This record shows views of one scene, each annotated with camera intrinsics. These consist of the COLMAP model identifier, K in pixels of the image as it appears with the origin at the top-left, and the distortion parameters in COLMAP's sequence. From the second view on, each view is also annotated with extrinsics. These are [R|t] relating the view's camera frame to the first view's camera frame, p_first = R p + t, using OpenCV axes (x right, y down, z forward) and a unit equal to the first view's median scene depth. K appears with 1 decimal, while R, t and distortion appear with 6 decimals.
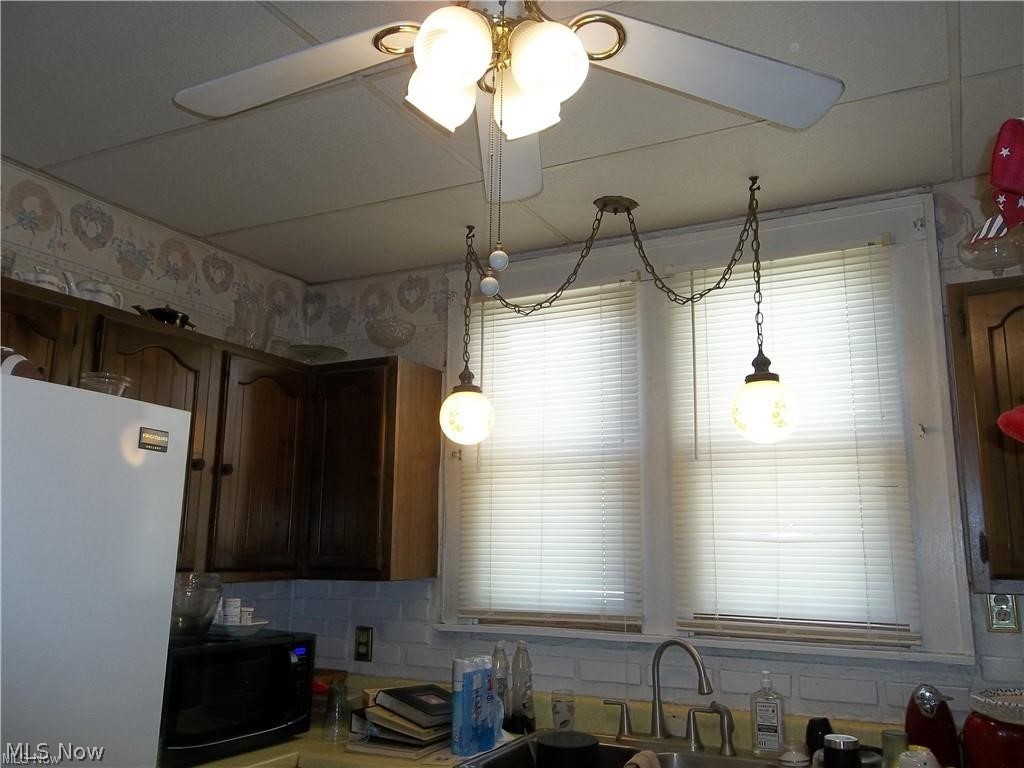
lens RADIAL K [[831.9, 0, 511.9], [0, 831.9, 388.4], [0, 0, 1]] dist [-0.003694, 0.000077]
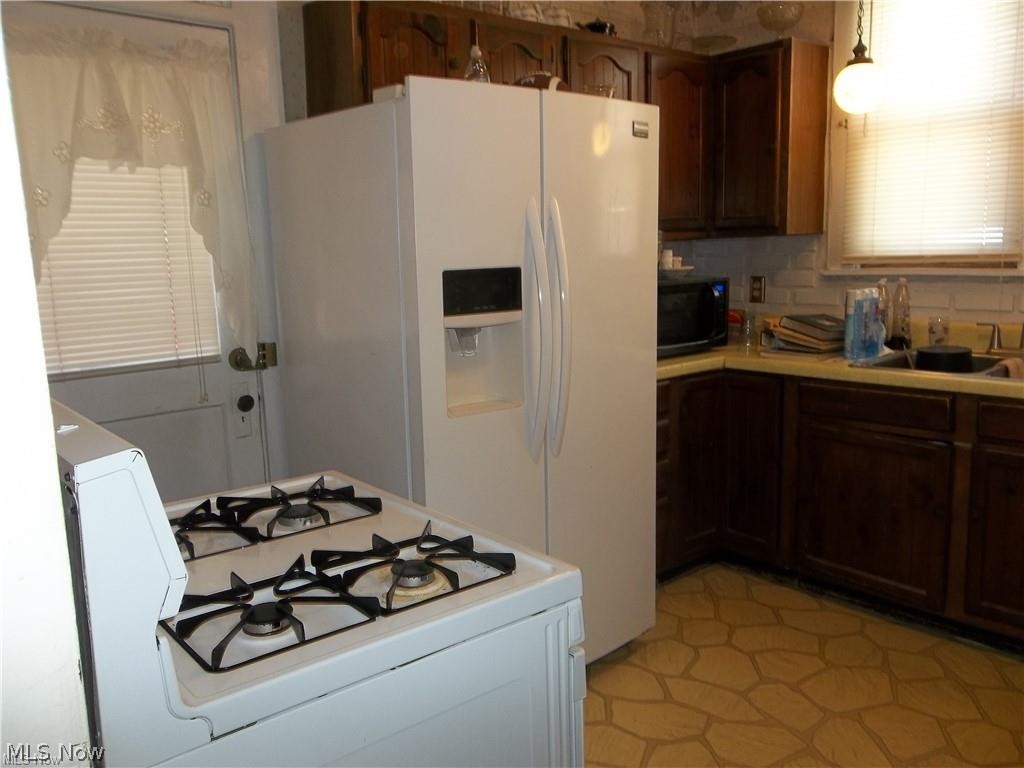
lens RADIAL K [[831.9, 0, 511.9], [0, 831.9, 388.4], [0, 0, 1]] dist [-0.003694, 0.000077]
pose [[0.929325, 0.024098, -0.368475, -0.065764], [0.110196, 0.934300, 0.339027, -0.019021], [0.352437, -0.355671, 0.865613, -0.297468]]
